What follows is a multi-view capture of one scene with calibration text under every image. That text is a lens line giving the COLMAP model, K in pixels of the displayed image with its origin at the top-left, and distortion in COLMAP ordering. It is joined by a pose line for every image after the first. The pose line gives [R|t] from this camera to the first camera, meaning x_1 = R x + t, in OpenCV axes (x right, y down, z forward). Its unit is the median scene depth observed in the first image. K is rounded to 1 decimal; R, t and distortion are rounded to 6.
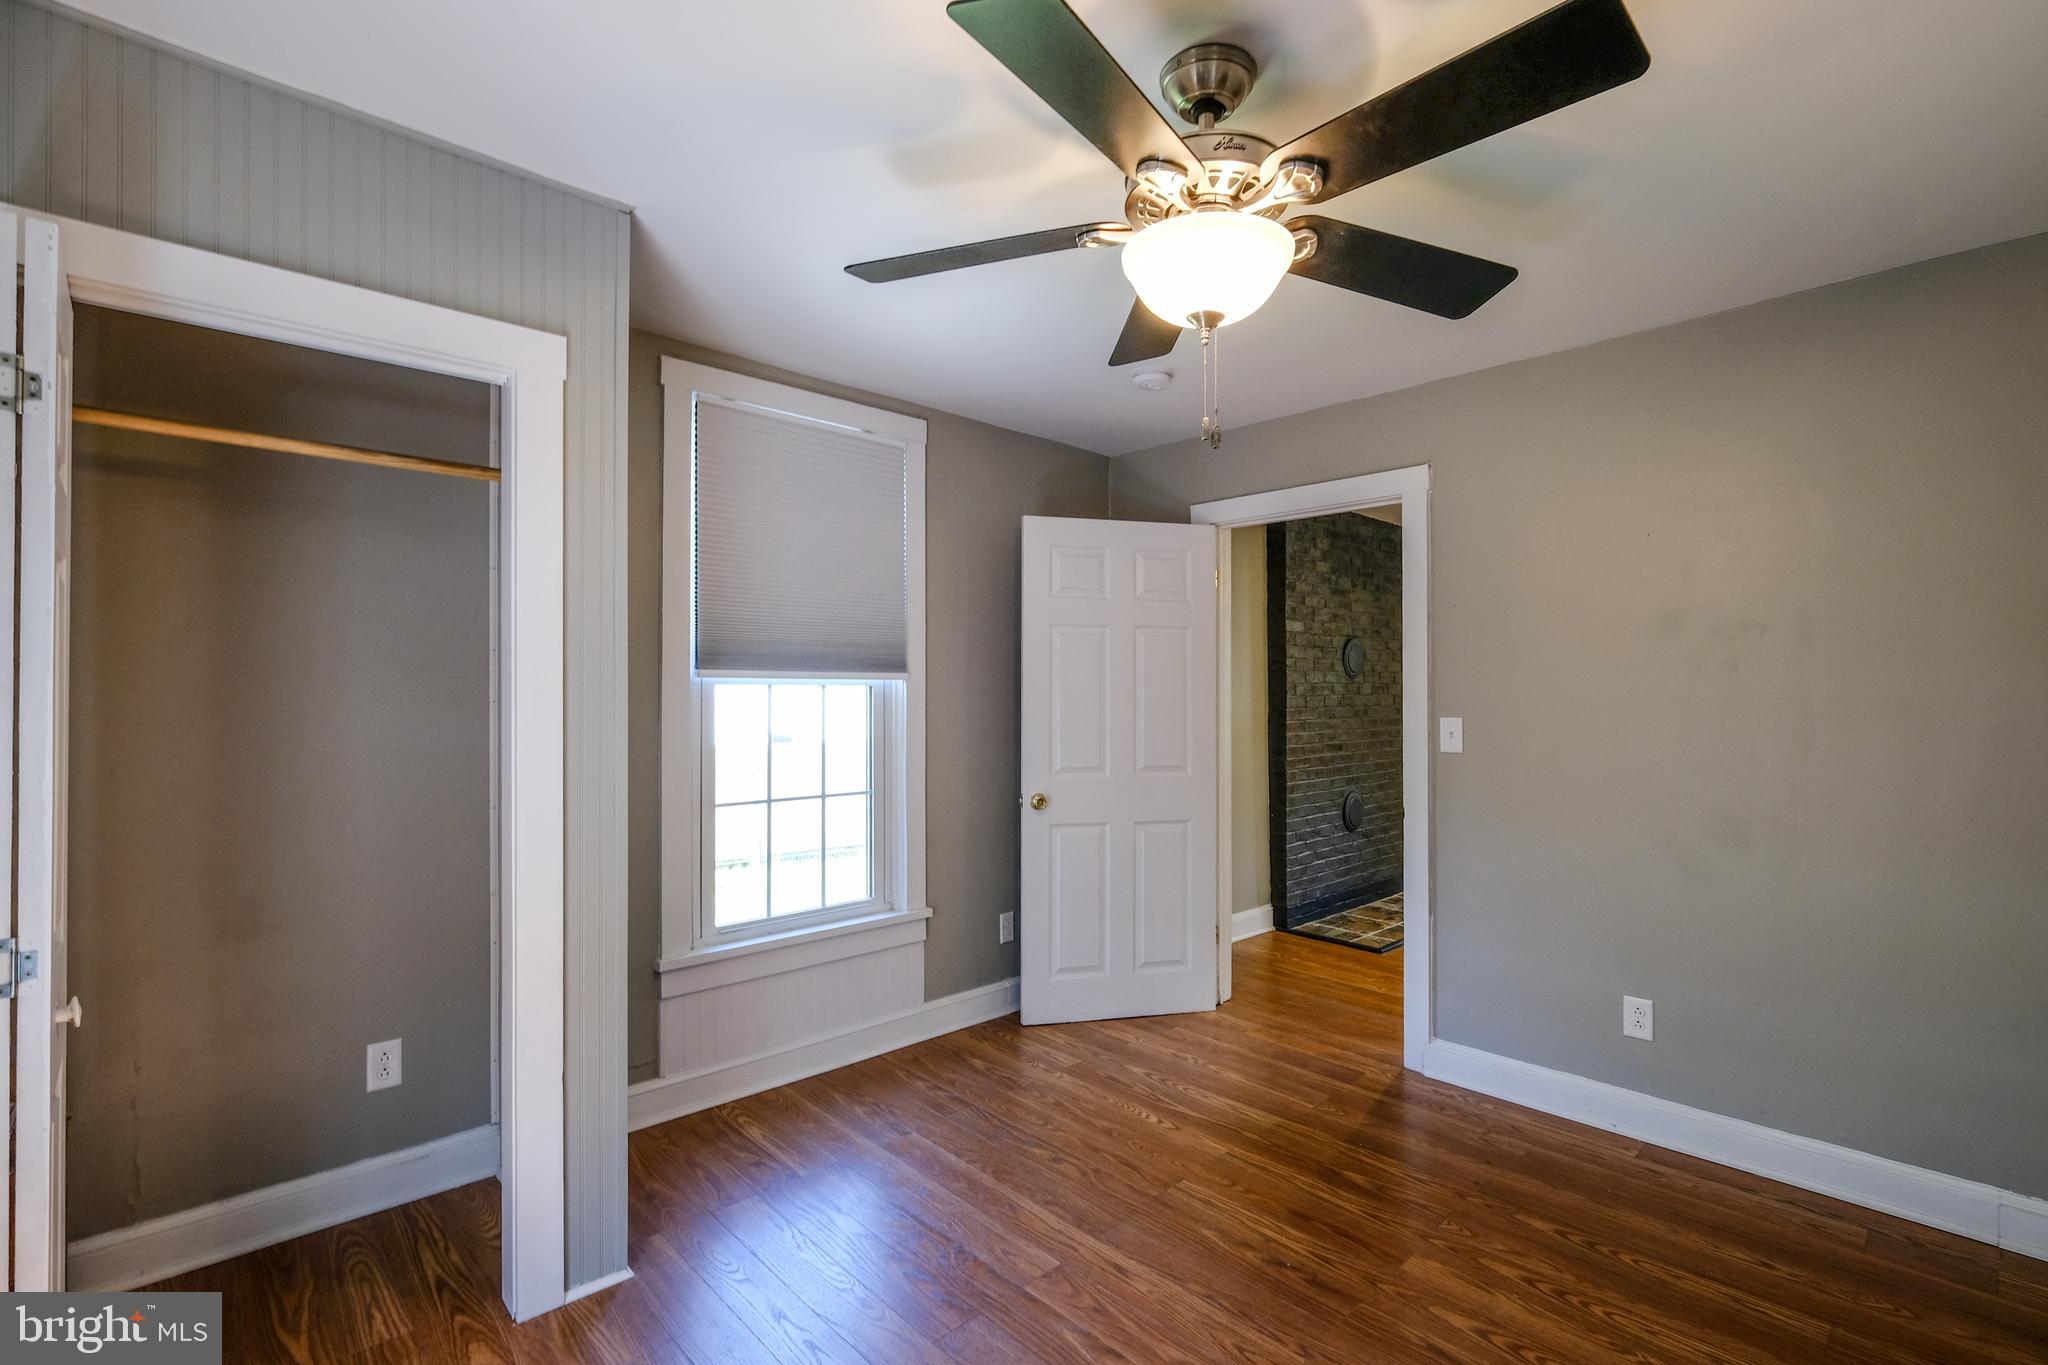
lens RADIAL K [[891.4, 0, 1024.0], [0, 891.4, 682.5], [0, 0, 1]] dist [-0.035630, -0.000189]
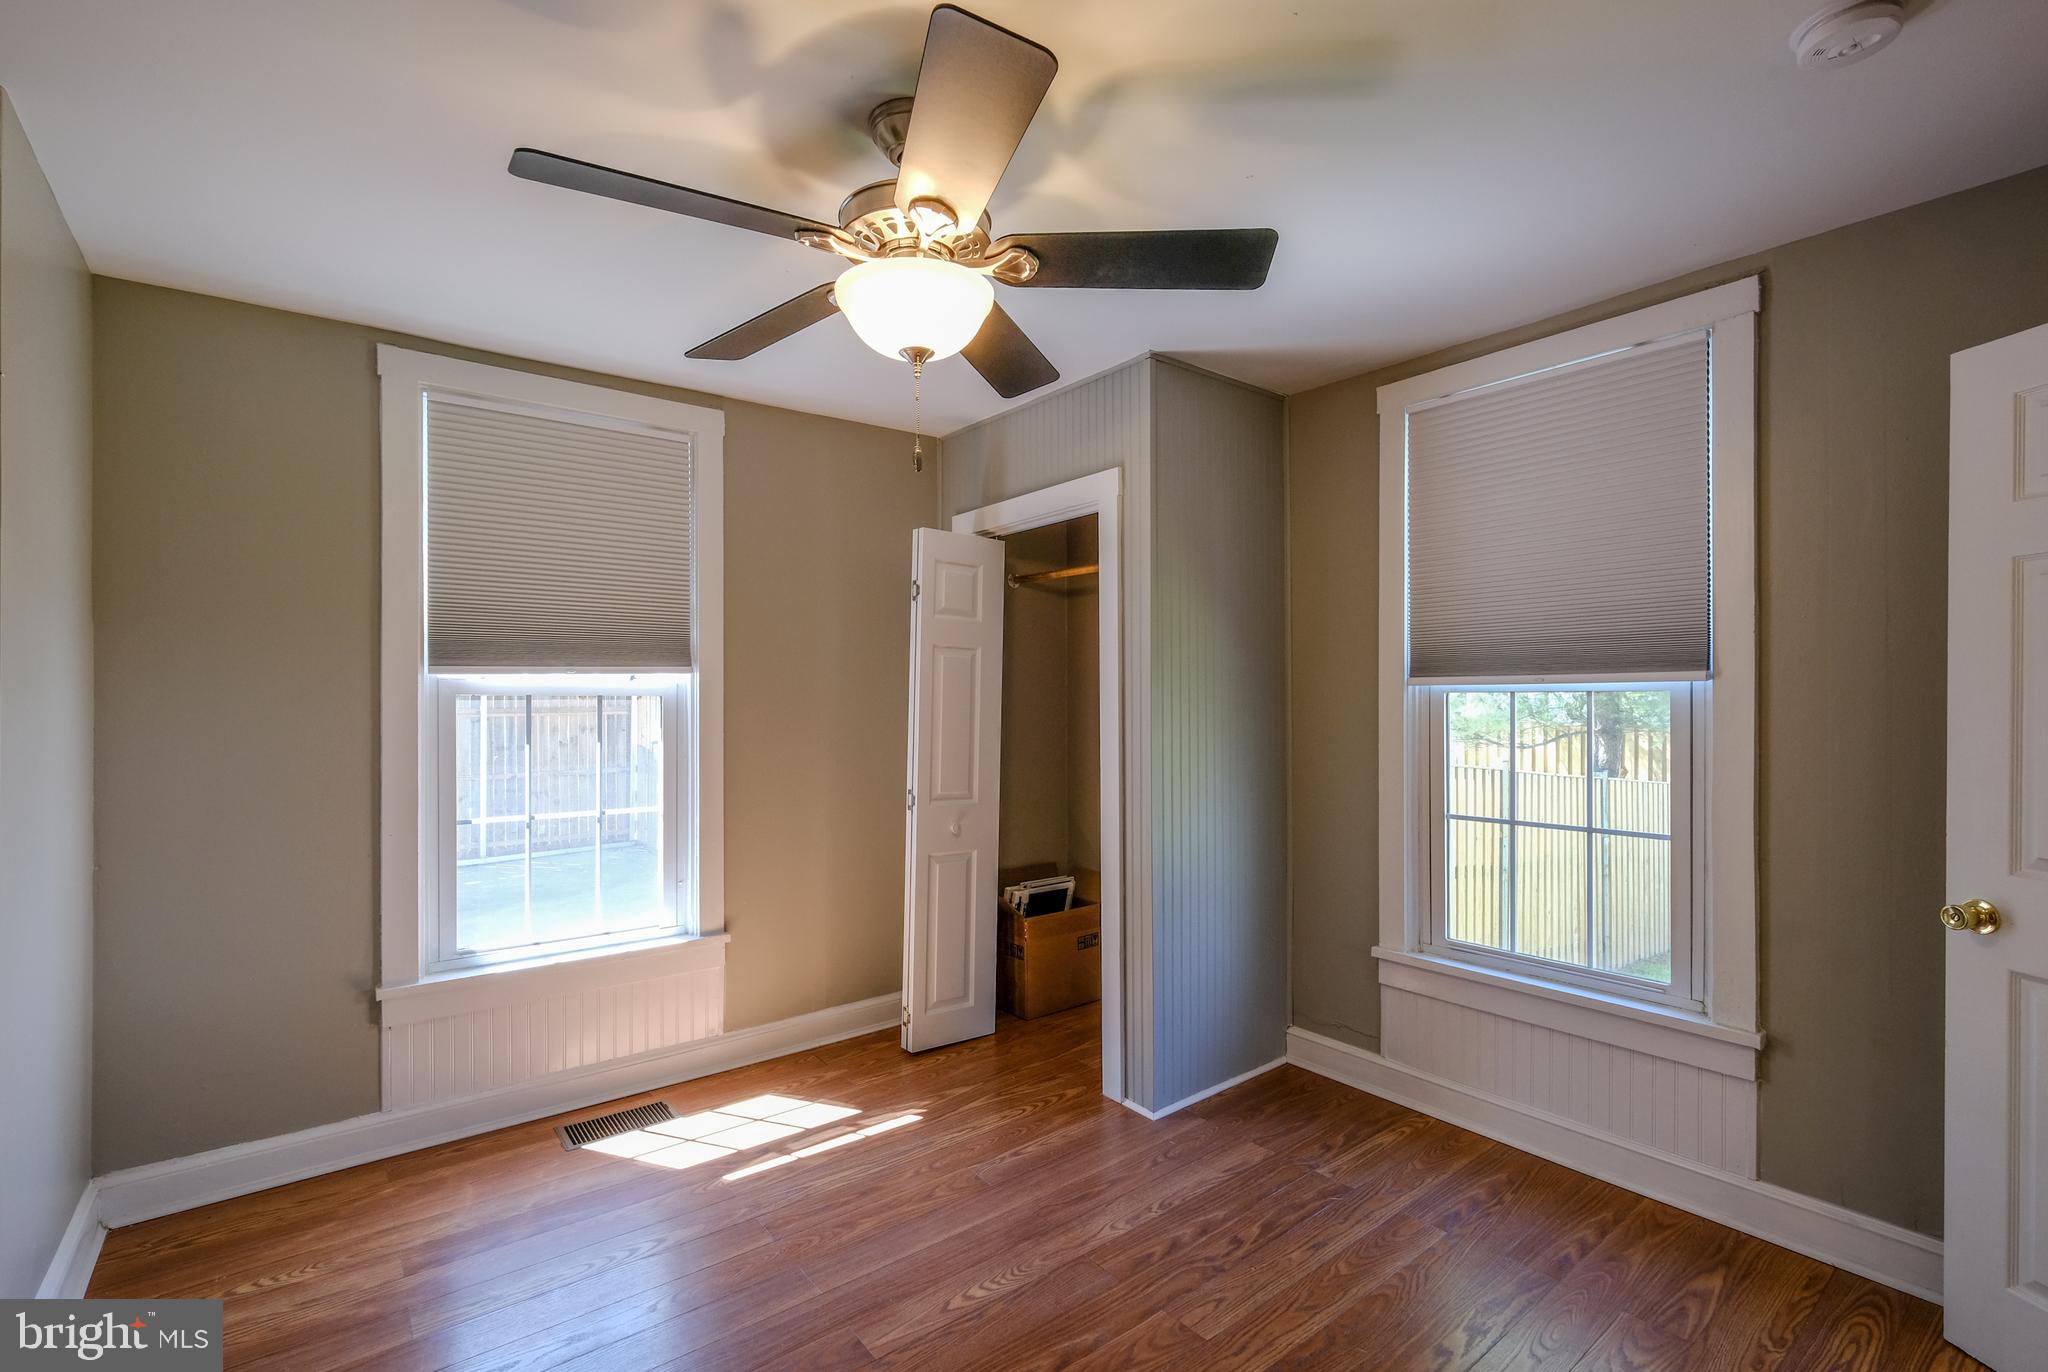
lens RADIAL K [[915.6, 0, 1090.2], [0, 915.6, 709.1], [0, 0, 1]] dist [-0.001087, -0.000671]
pose [[-0.043536, 0.004409, -0.999042, 0.724544], [0.012113, 0.999919, 0.003885, 0.012869], [0.998978, -0.011932, -0.043586, 0.693049]]
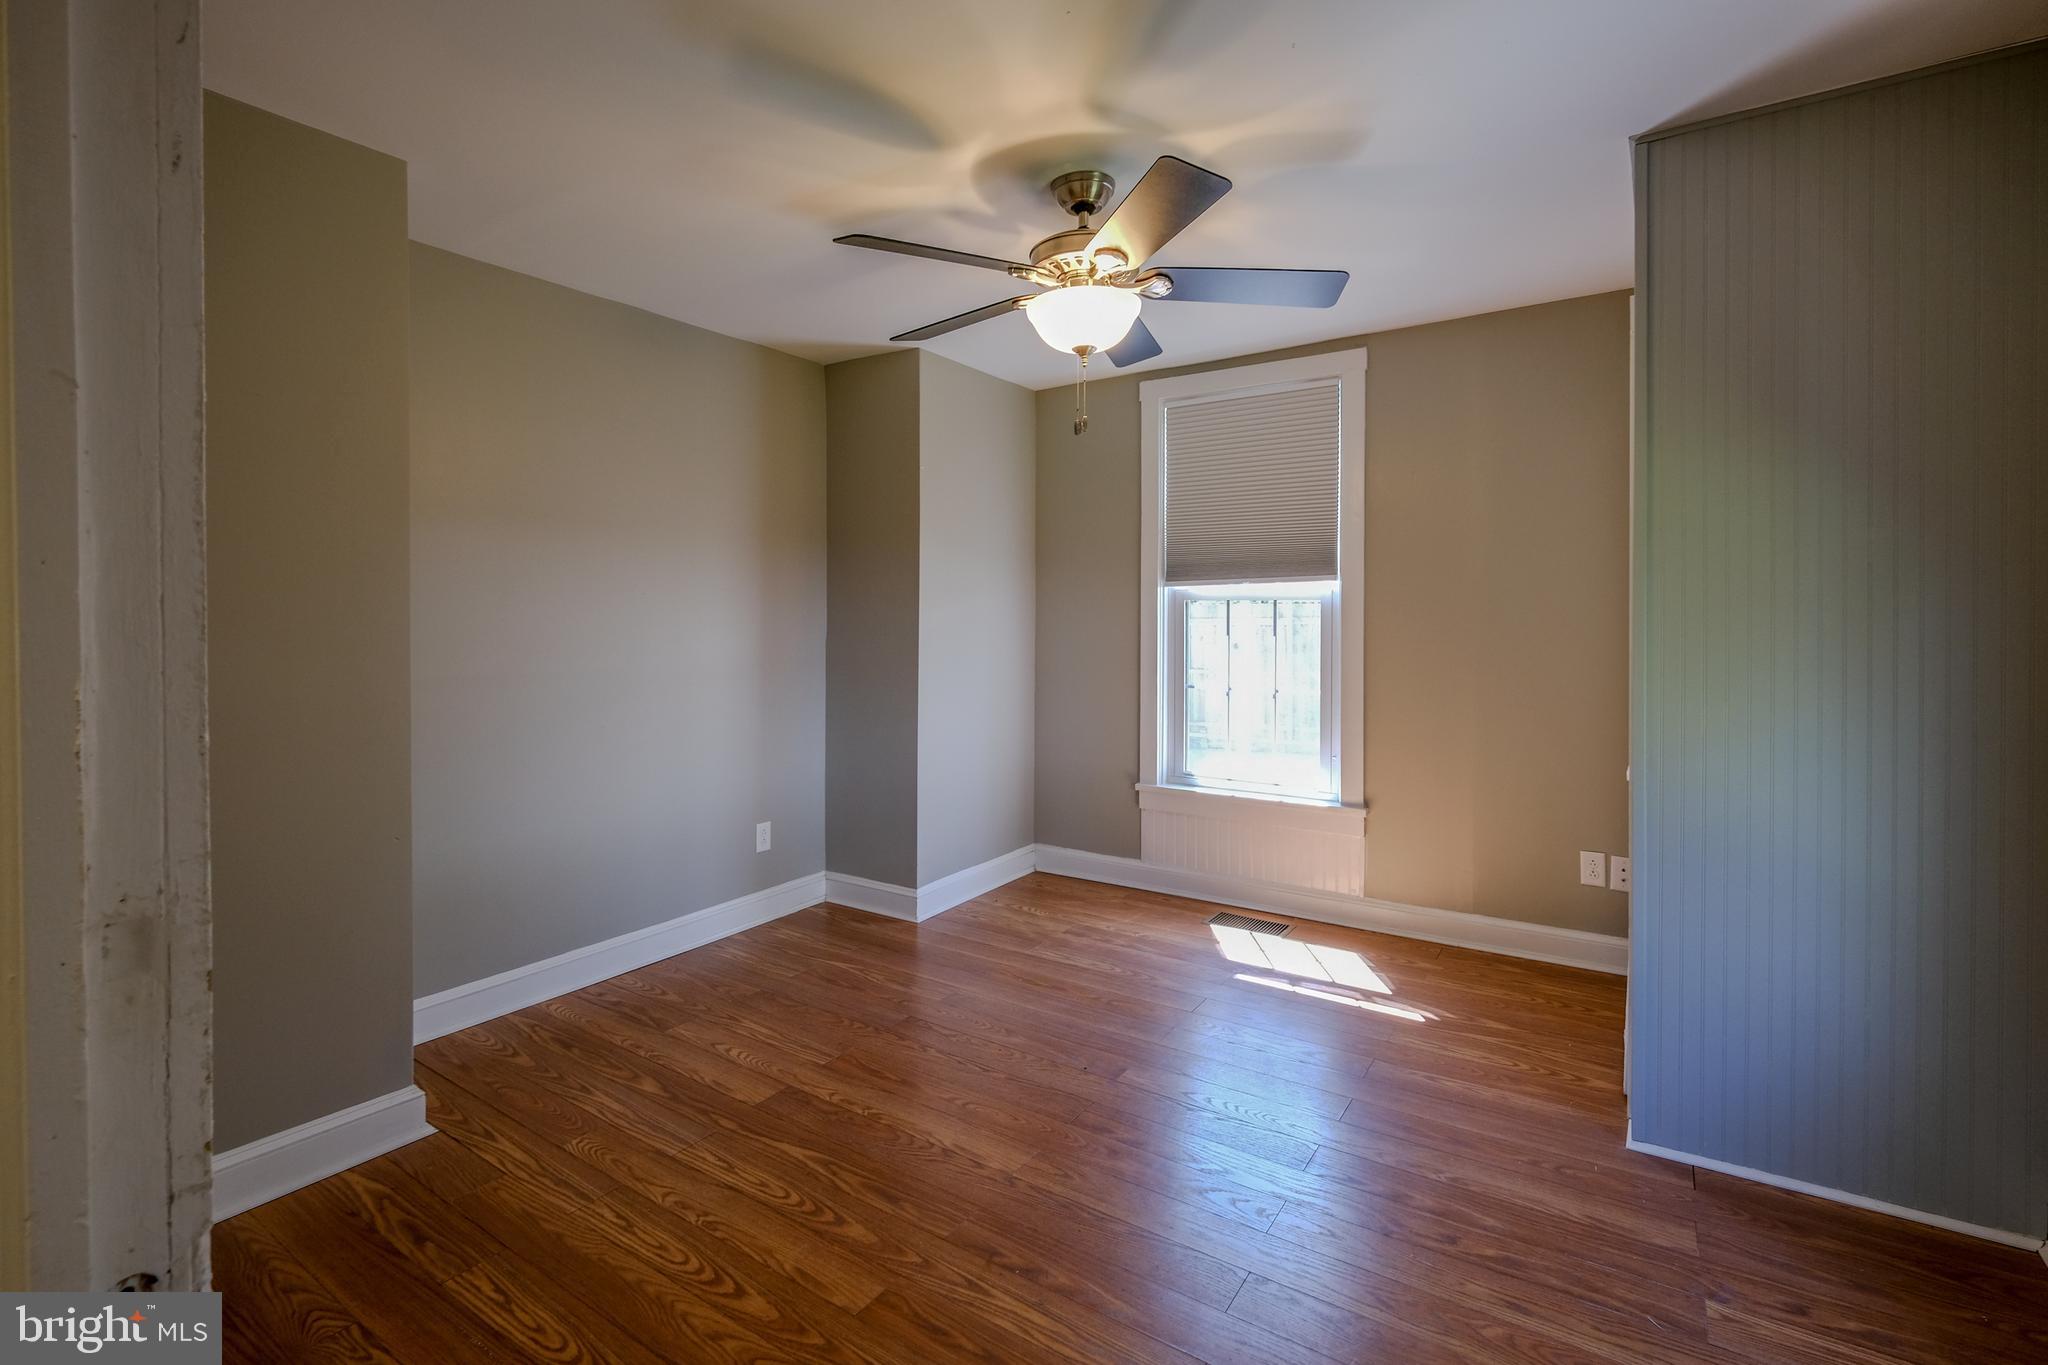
lens RADIAL K [[972.4, 0, 1021.4], [0, 972.4, 635.0], [0, 0, 1]] dist [-0.001629, -0.000709]
pose [[-0.974549, 0.005516, -0.224109, 0.377210], [0.002902, 0.999924, 0.011993, 0.028623], [0.224158, 0.011038, -0.974490, 1.424982]]
